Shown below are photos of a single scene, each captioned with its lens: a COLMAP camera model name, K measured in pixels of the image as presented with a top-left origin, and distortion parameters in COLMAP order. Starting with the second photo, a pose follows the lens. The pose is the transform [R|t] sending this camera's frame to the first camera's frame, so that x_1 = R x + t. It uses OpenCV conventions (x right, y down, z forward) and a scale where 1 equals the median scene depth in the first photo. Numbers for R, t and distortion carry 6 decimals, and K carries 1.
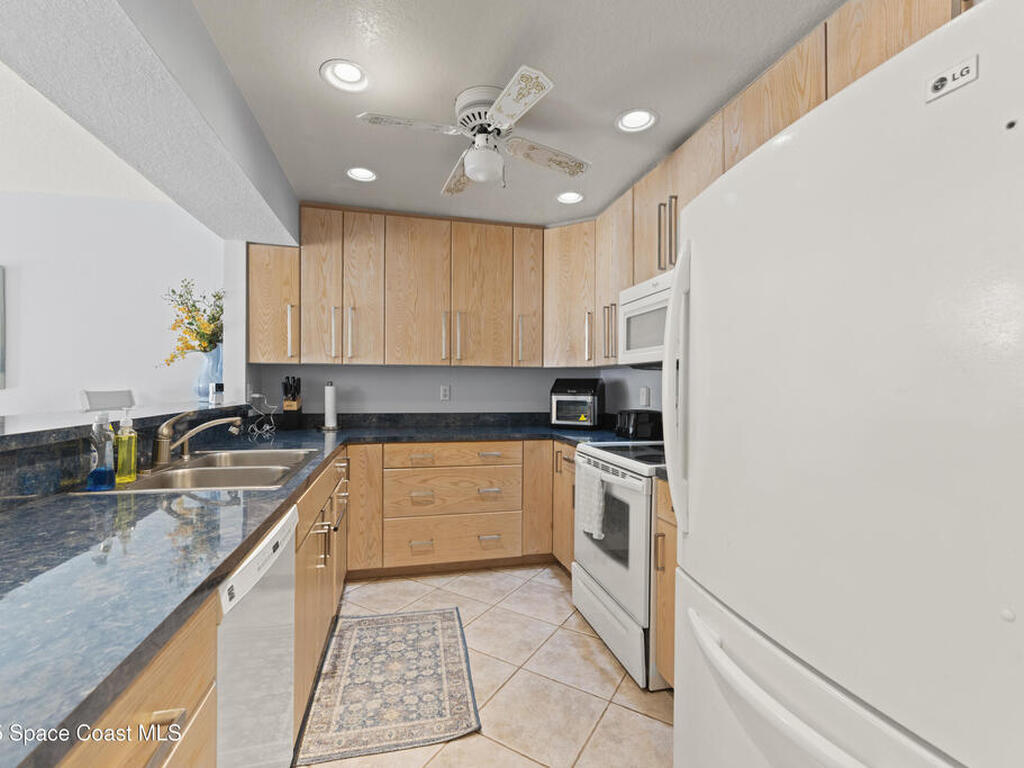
lens RADIAL K [[459.2, 0, 509.3], [0, 459.2, 386.9], [0, 0, 1]] dist [-0.001655, -0.000026]
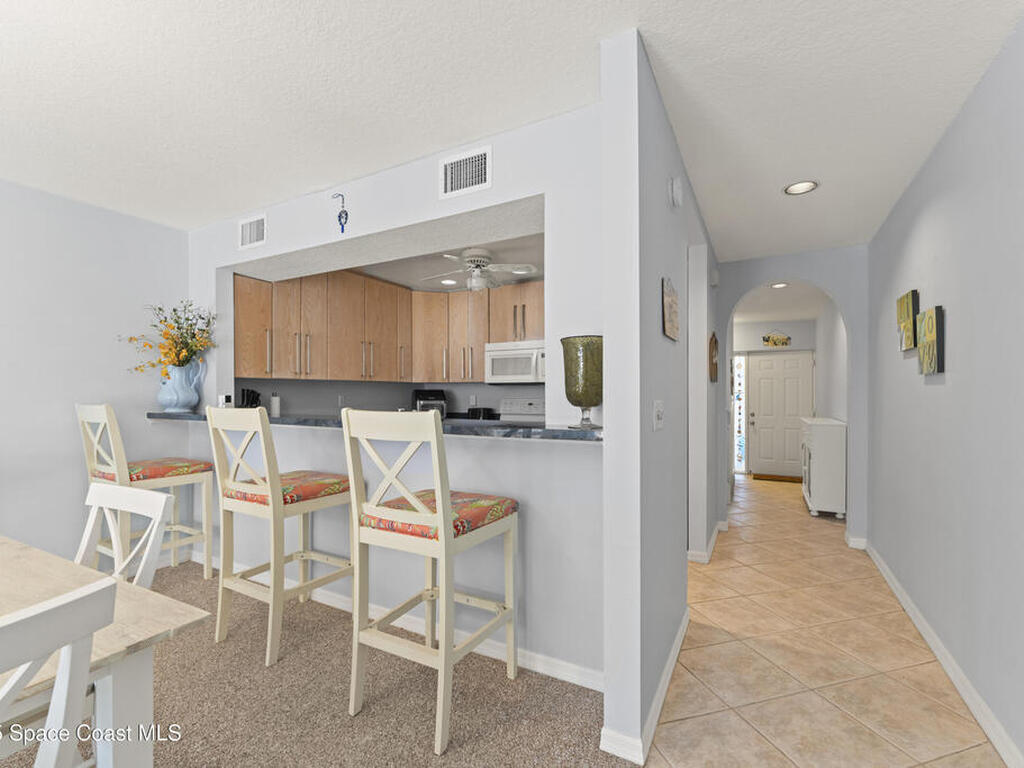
lens RADIAL K [[459.2, 0, 512.2], [0, 459.2, 389.5], [0, 0, 1]] dist [-0.001655, -0.000026]
pose [[0.665580, -0.001483, 0.746325, -0.903623], [0.009437, 0.999935, -0.006429, -0.007996], [-0.746267, 0.011322, 0.665551, -0.263692]]
